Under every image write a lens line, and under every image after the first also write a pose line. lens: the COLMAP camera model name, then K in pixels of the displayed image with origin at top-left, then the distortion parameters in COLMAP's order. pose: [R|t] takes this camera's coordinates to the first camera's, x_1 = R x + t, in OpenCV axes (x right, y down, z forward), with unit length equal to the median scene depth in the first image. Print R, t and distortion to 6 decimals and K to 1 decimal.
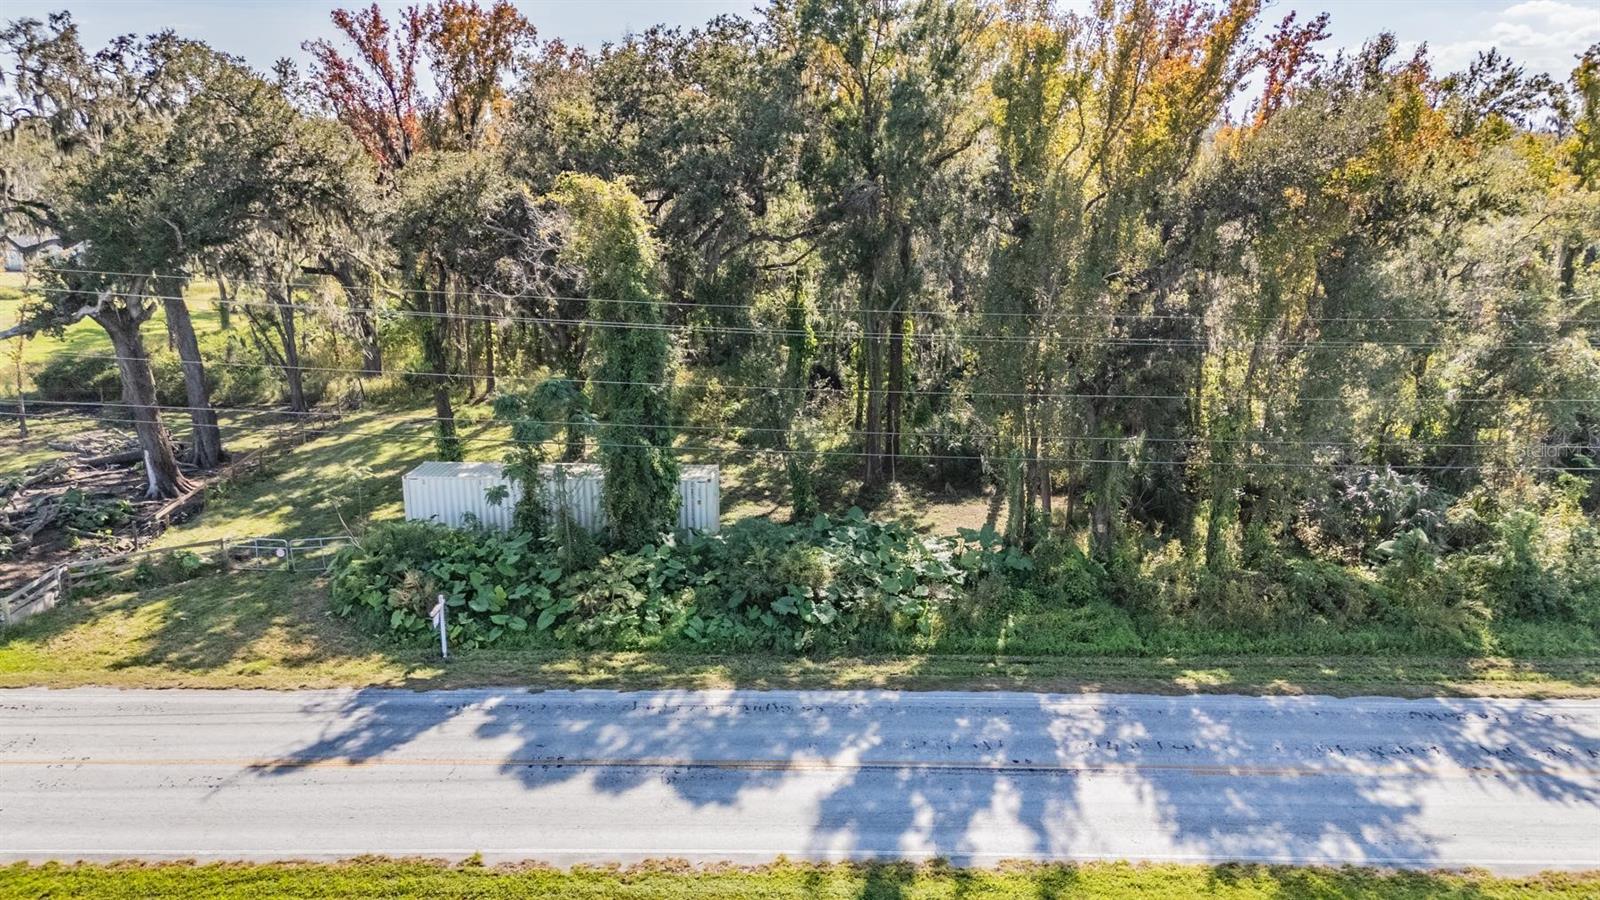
lens RADIAL K [[1178.3, 0, 800.0], [0, 1178.3, 450.0], [0, 0, 1]] dist [0.064018, -0.053733]
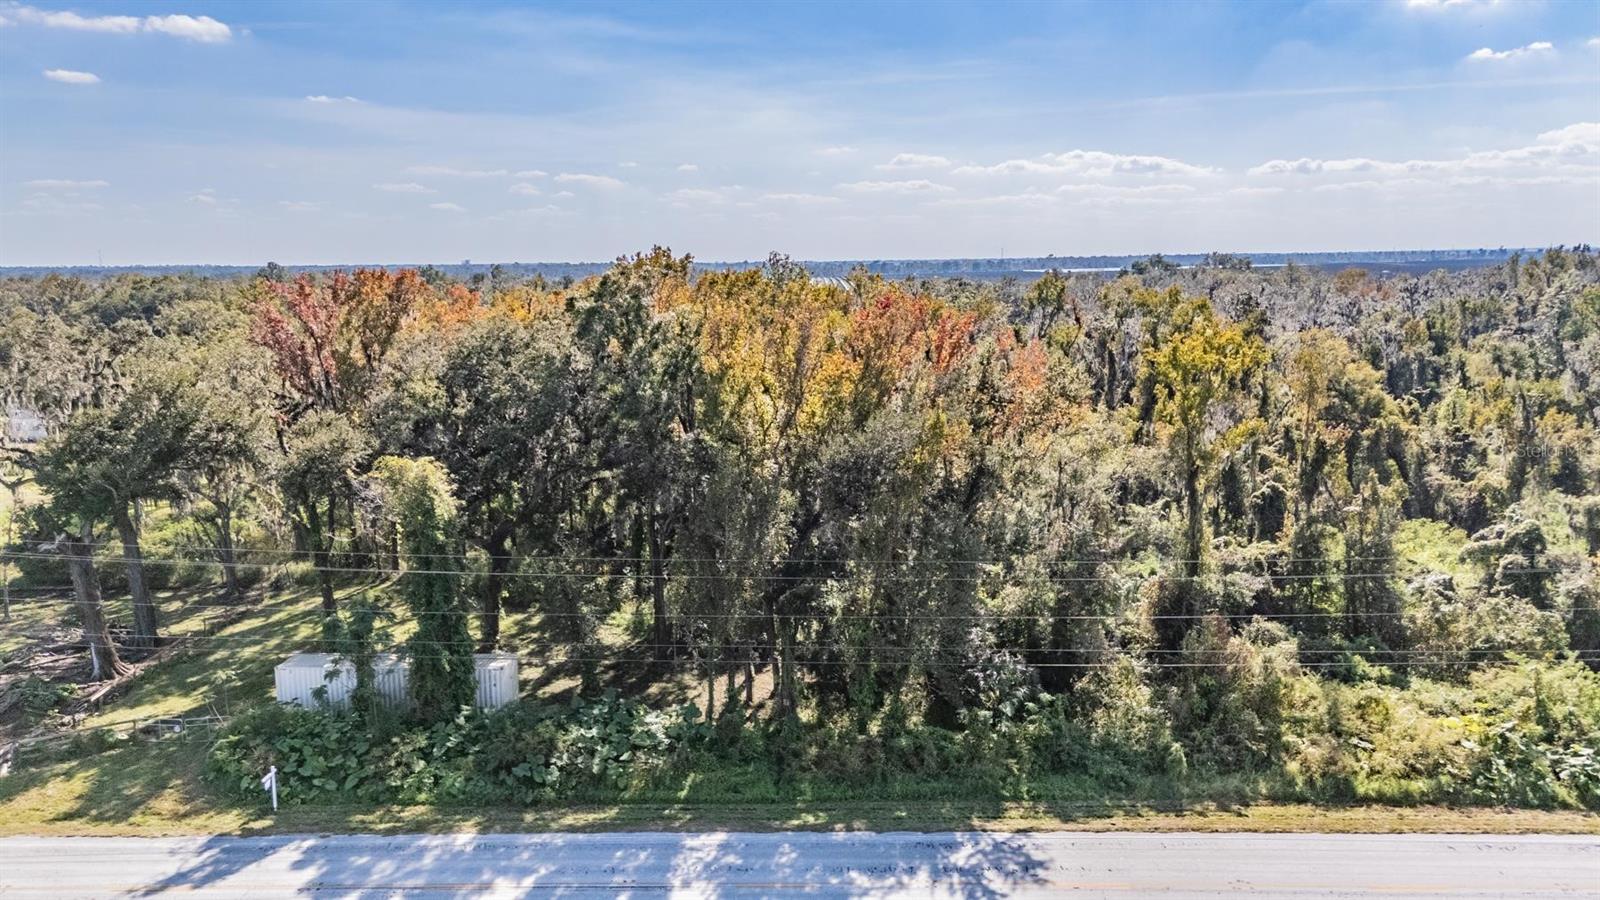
lens RADIAL K [[1178.3, 0, 800.0], [0, 1178.3, 450.0], [0, 0, 1]] dist [0.064018, -0.053733]
pose [[0.999934, -0.009542, -0.006469, 0.324048], [0.008835, 0.994771, -0.101750, -0.097356], [0.007406, 0.101686, 0.994789, -0.429823]]
